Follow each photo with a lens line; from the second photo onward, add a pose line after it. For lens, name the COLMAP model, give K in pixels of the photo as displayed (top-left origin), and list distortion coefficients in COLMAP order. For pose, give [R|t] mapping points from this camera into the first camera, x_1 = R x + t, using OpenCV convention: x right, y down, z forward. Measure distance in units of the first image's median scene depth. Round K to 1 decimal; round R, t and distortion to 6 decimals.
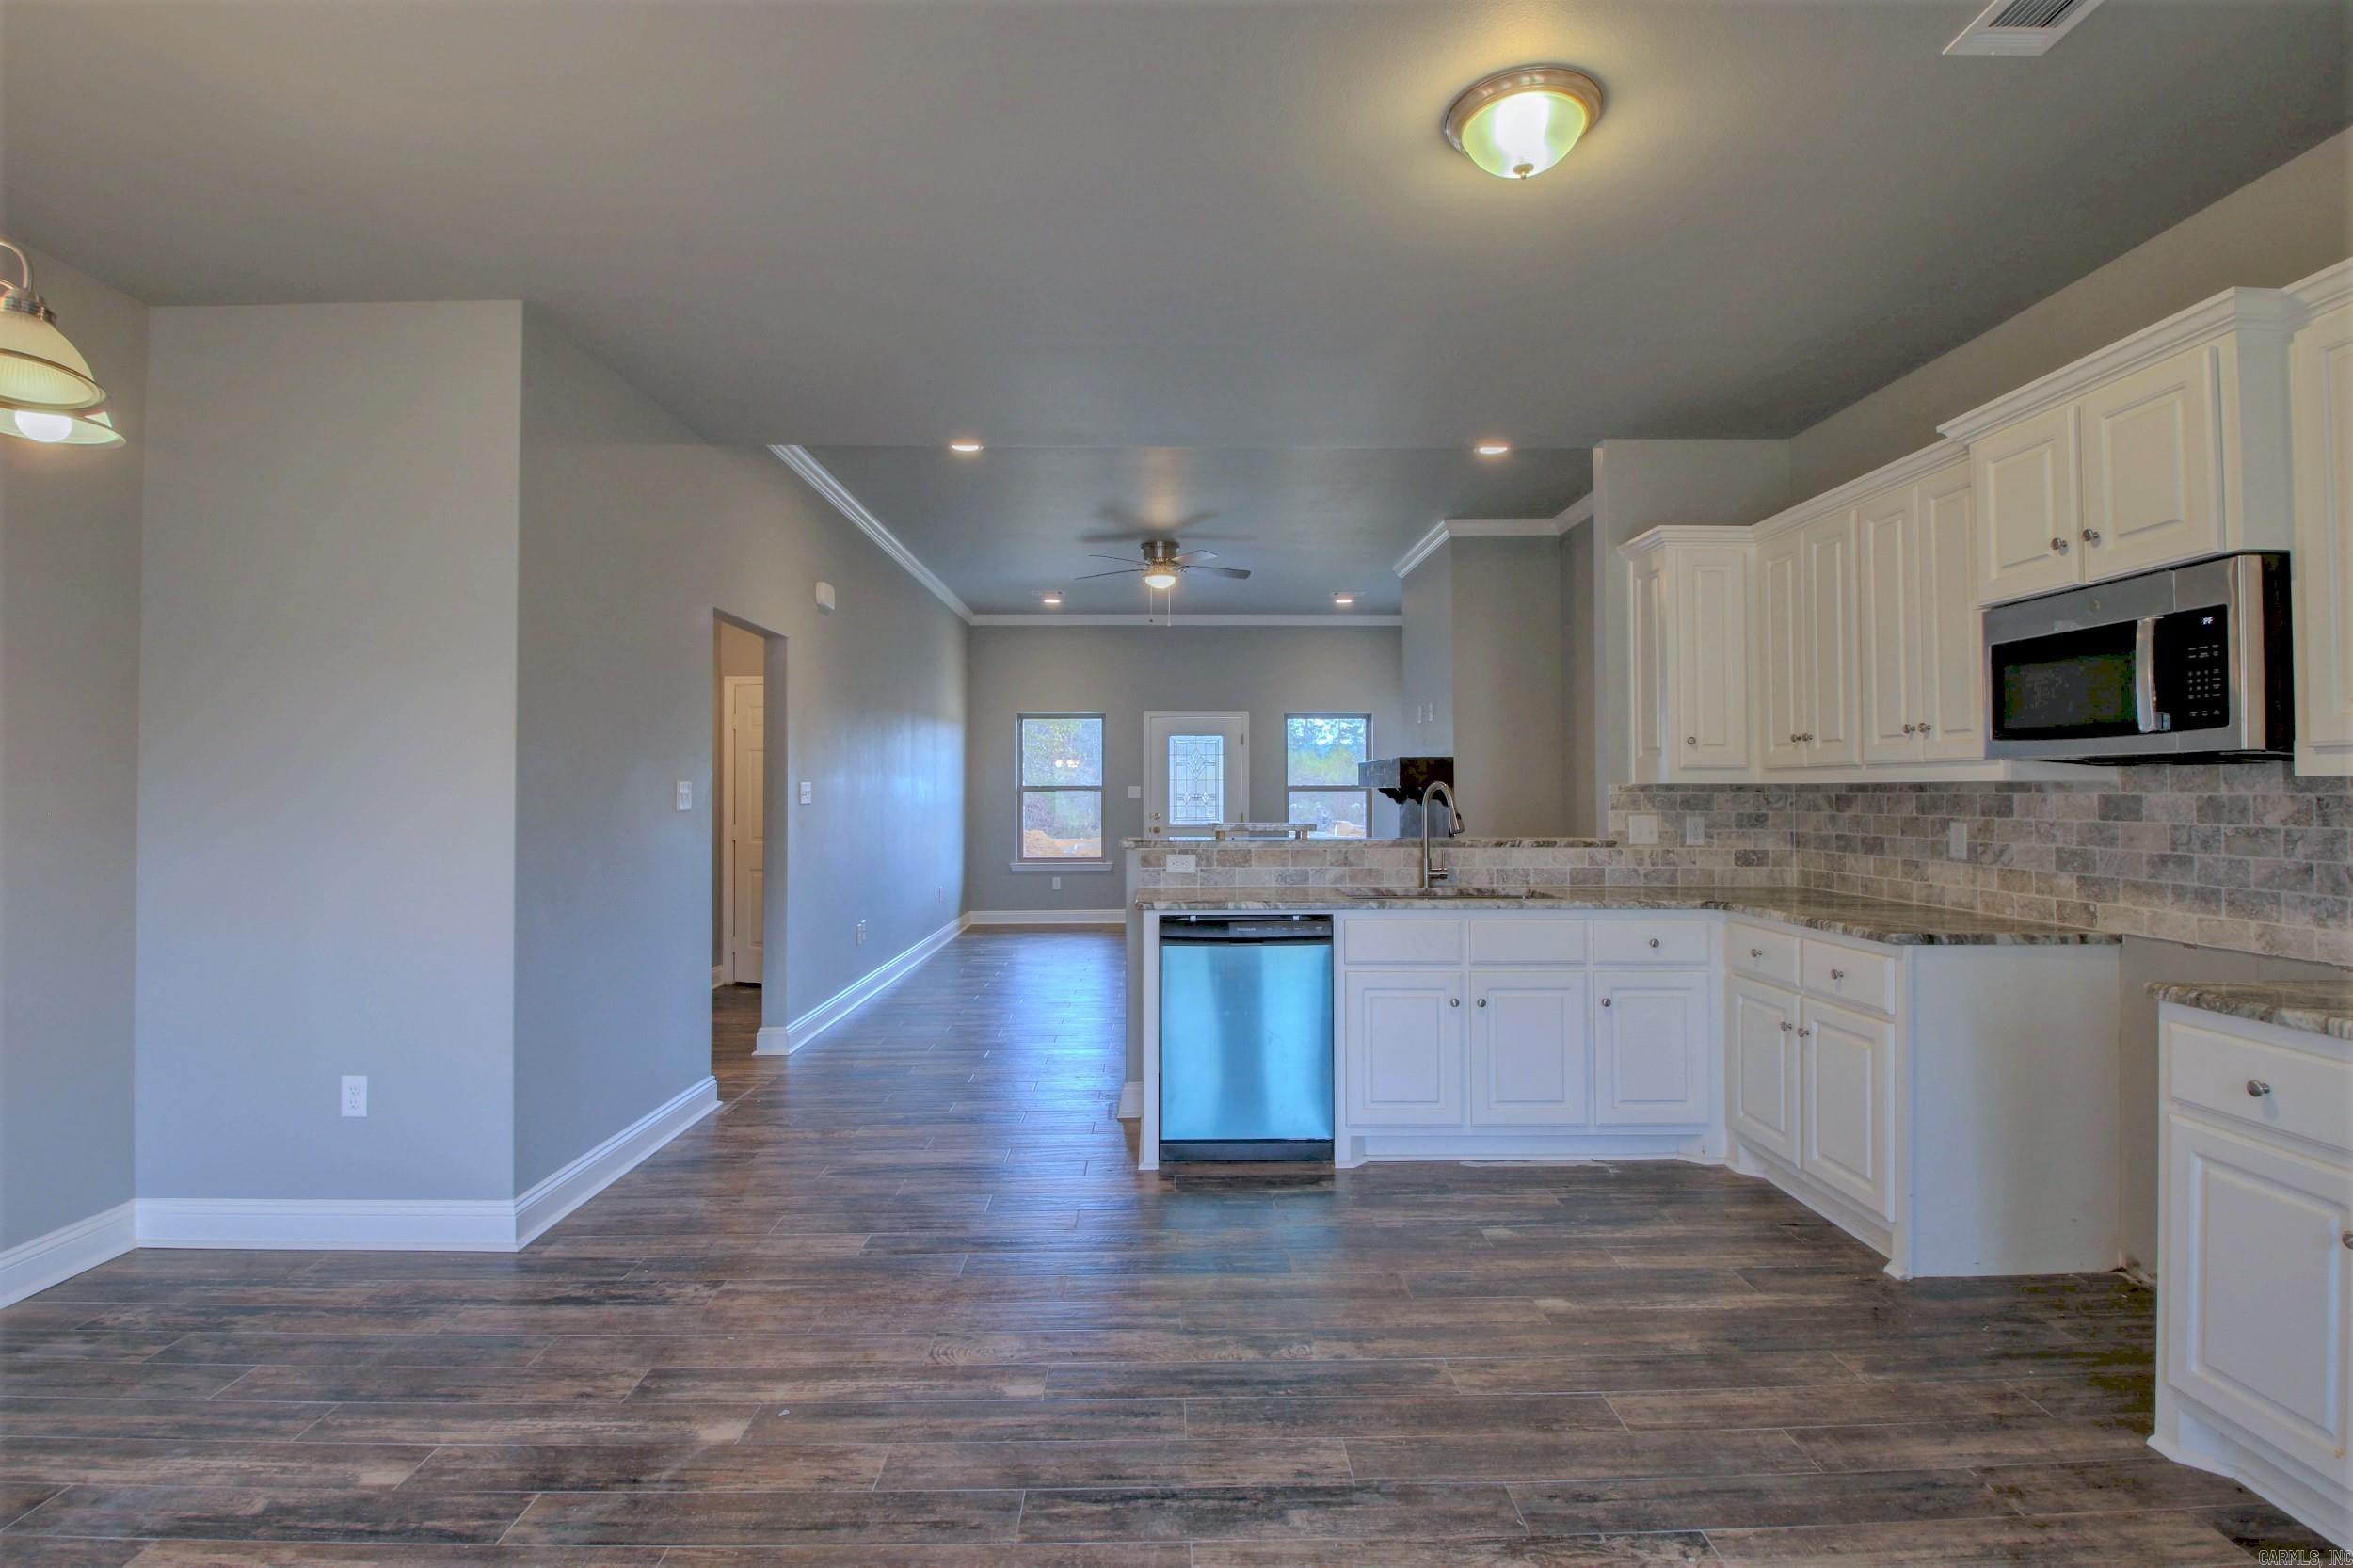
lens RADIAL K [[1115.7, 0, 1176.8], [0, 1115.7, 773.3], [0, 0, 1]] dist [0.020590, -0.032616]
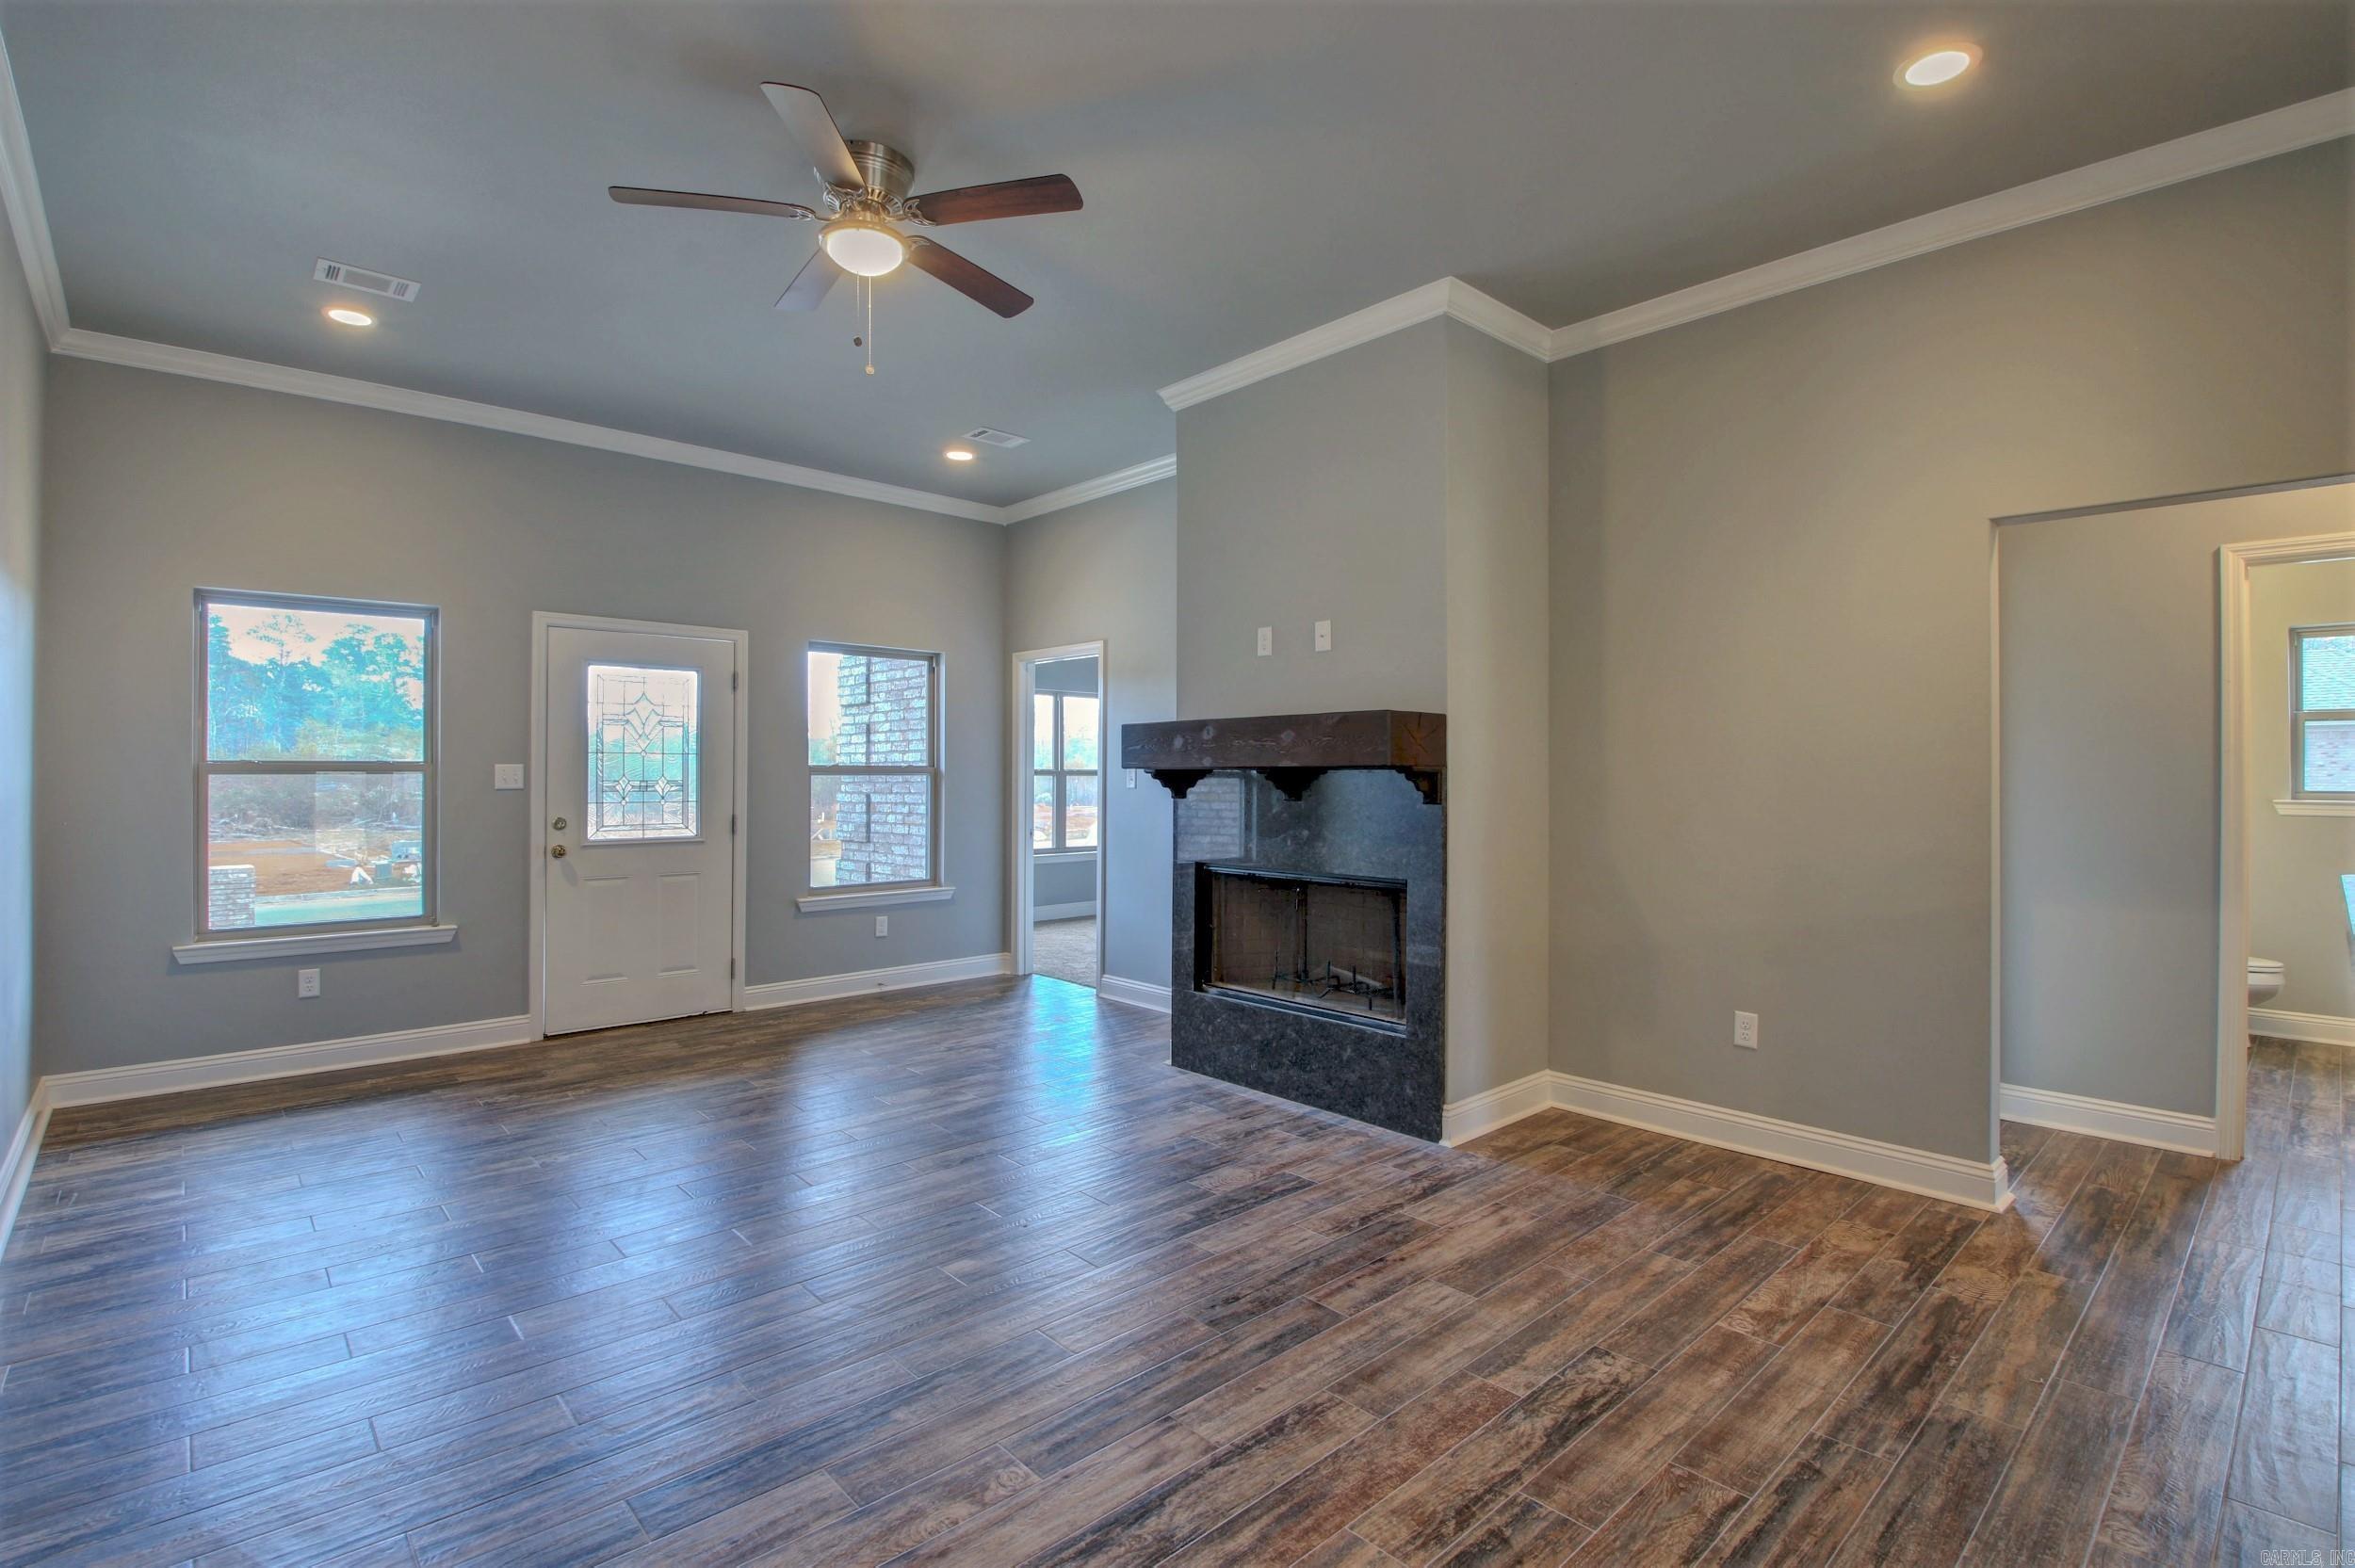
lens RADIAL K [[1117.5, 0, 1181.4], [0, 1117.5, 774.4], [0, 0, 1]] dist [0.036605, -0.041373]
pose [[0.749699, 0.002905, 0.661772, -0.473708], [-0.012923, 0.999864, 0.010251, 0.025180], [-0.661652, -0.016238, 0.749635, 1.450675]]
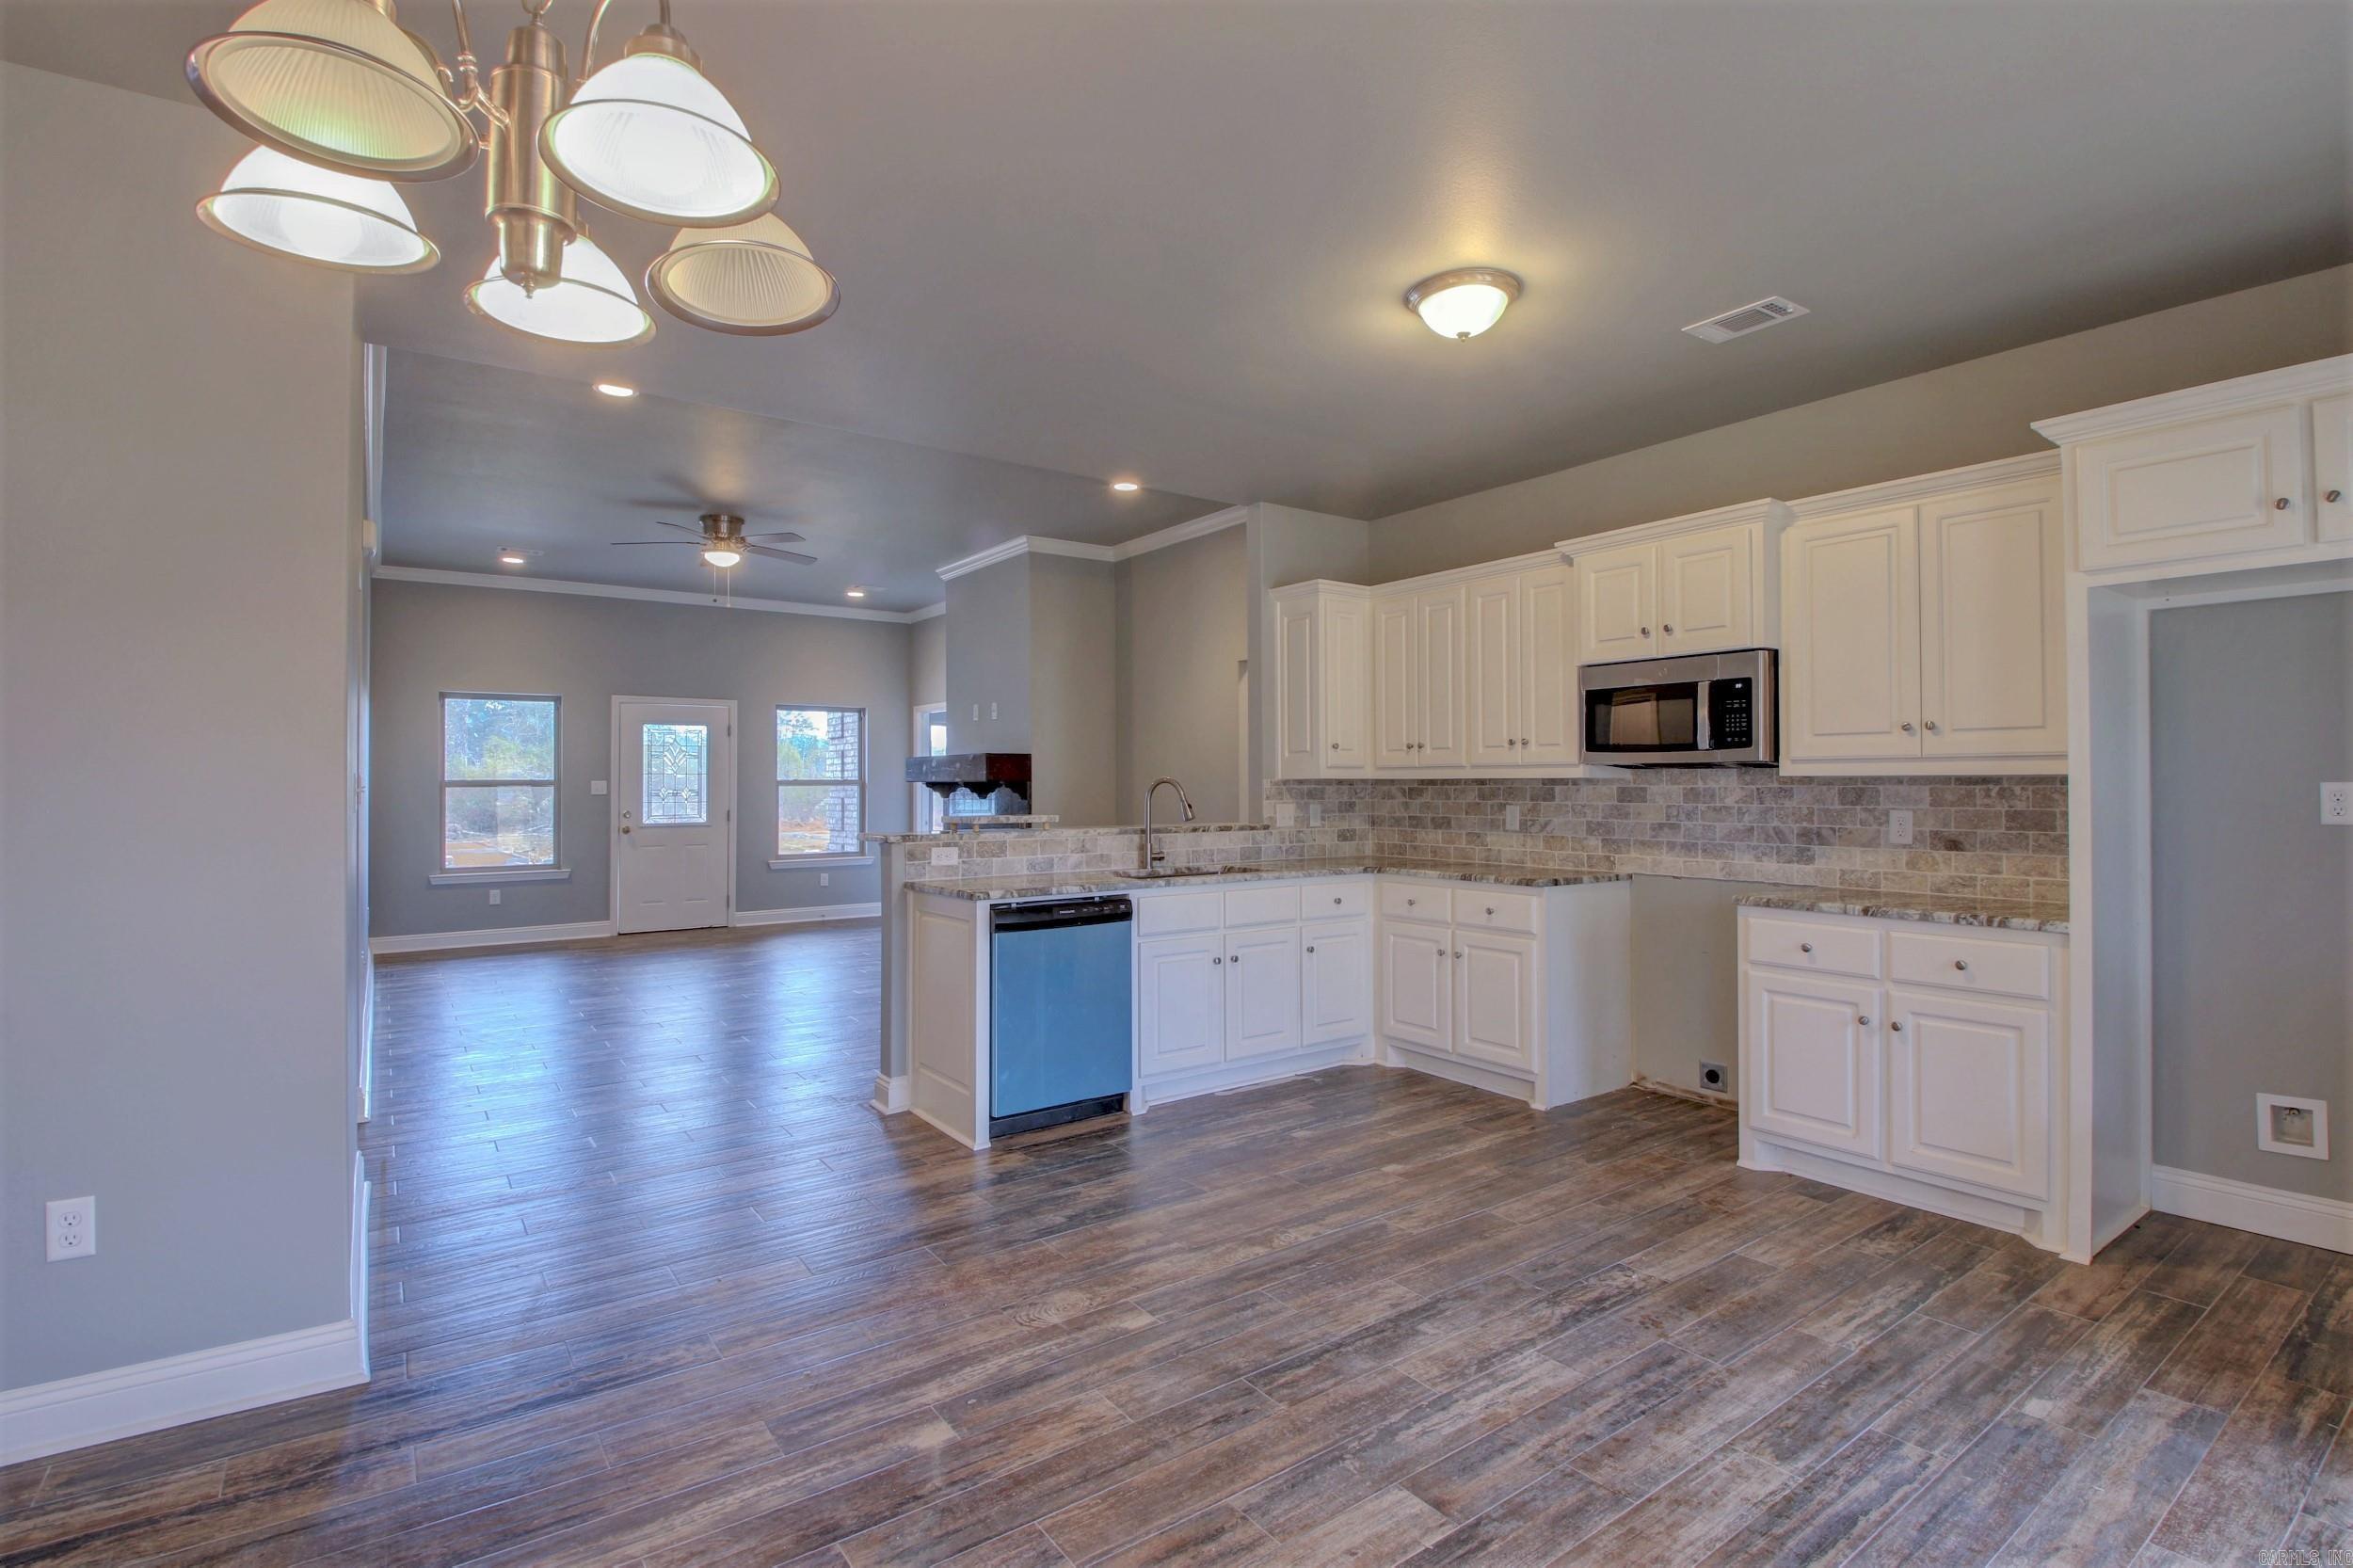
lens RADIAL K [[1116.7, 0, 1180.4], [0, 1116.7, 774.4], [0, 0, 1]] dist [0.036605, -0.041373]
pose [[0.818255, 0.003048, 0.574848, -0.569303], [-0.006944, 0.999965, 0.004582, -0.001069], [-0.574814, -0.007741, 0.818248, 0.046406]]
